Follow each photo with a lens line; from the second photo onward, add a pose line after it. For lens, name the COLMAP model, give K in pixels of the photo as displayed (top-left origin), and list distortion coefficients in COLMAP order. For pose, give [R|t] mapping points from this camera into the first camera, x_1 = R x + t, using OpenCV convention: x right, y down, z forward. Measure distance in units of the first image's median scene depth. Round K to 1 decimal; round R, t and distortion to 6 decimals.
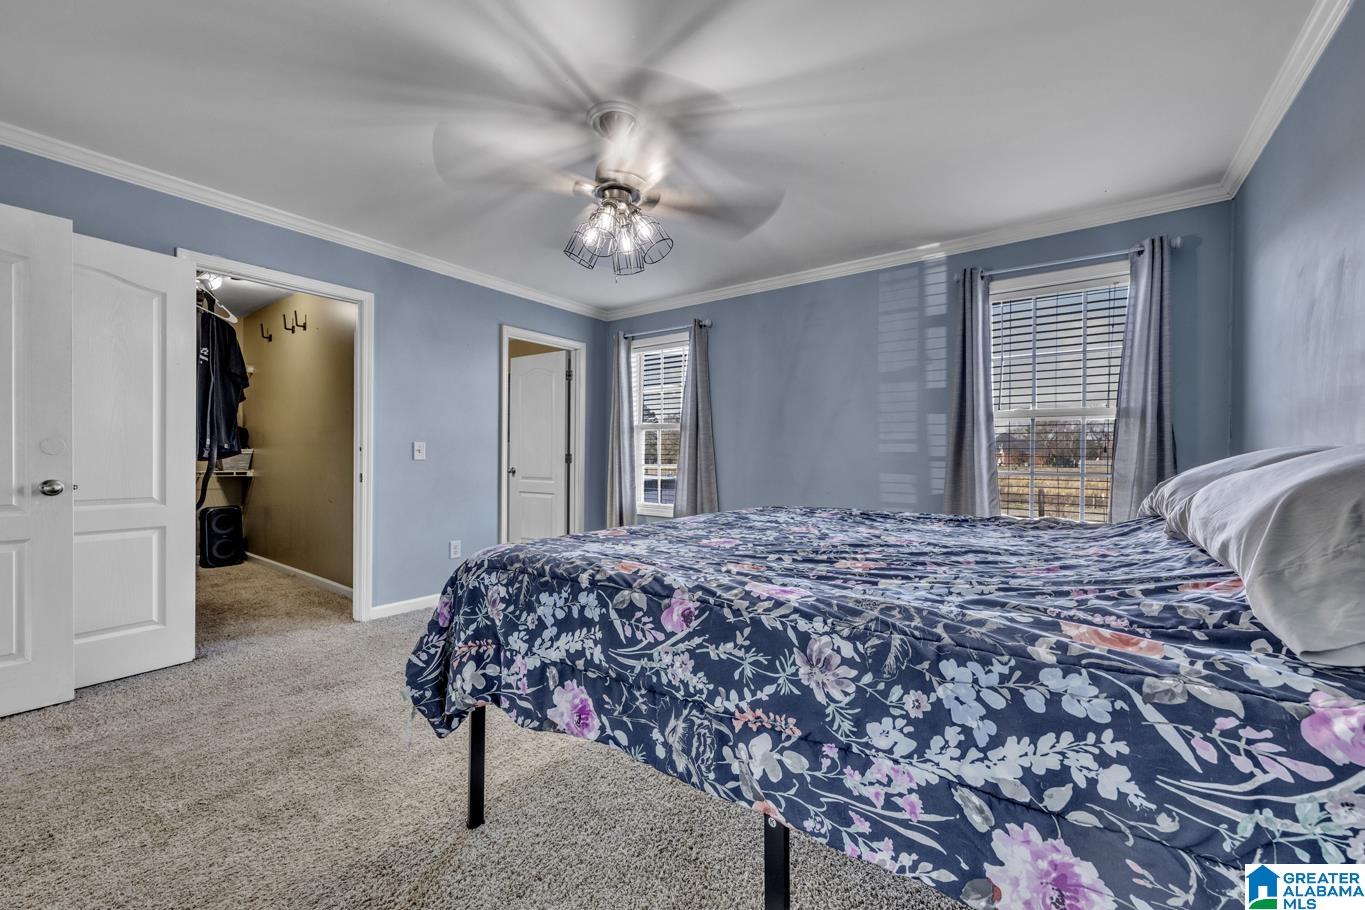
lens RADIAL K [[536.2, 0, 685.8], [0, 536.2, 456.1], [0, 0, 1]] dist [0.001916, 0.000052]
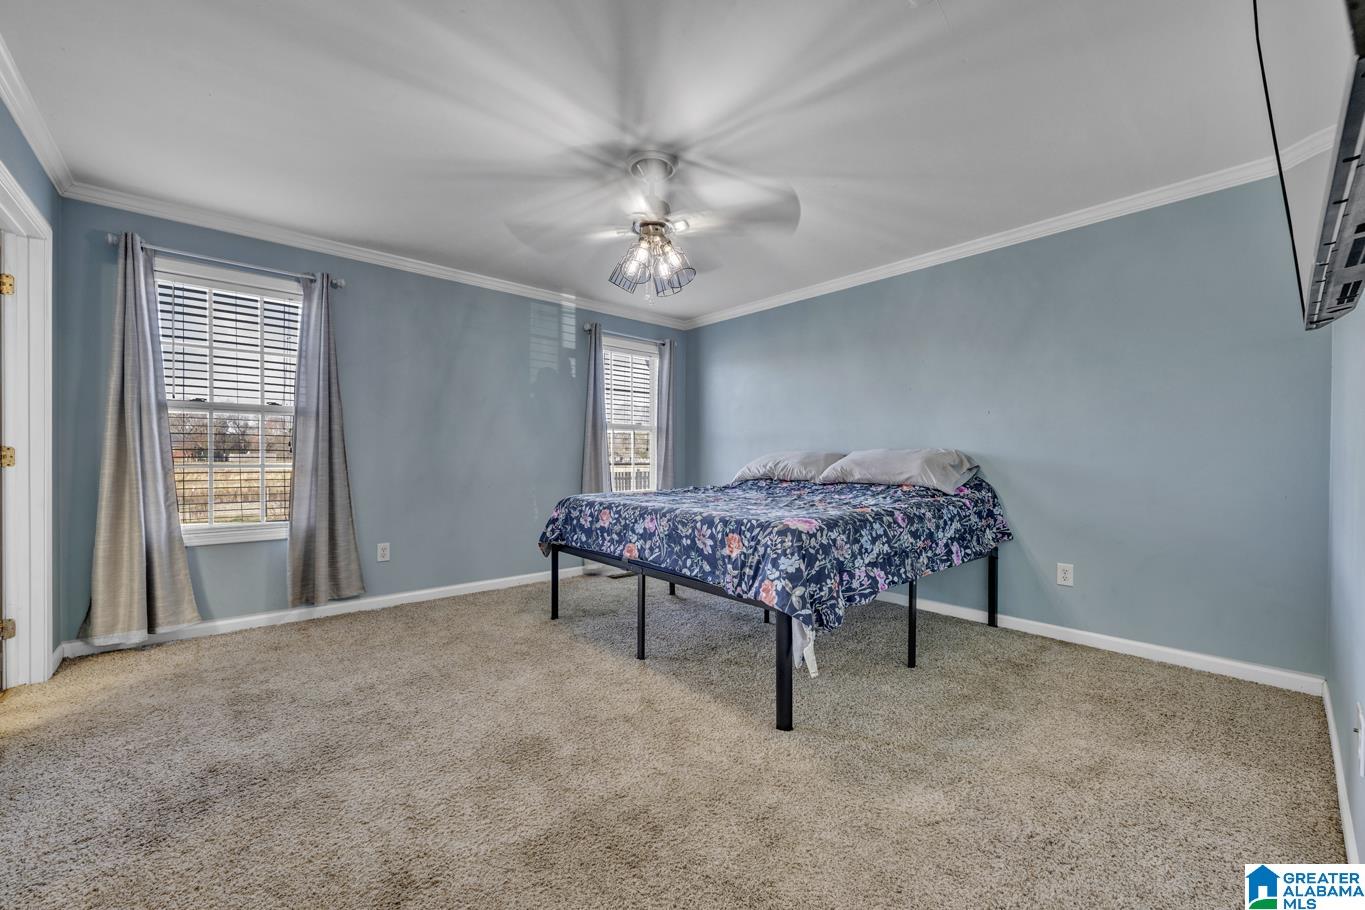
lens RADIAL K [[536.2, 0, 688.0], [0, 536.2, 455.2], [0, 0, 1]] dist [0.001916, 0.000052]
pose [[0.192687, -0.014779, 0.981149, -1.827145], [-0.009002, 0.999818, 0.016828, -0.041213], [-0.981219, -0.012075, 0.192519, 0.994534]]
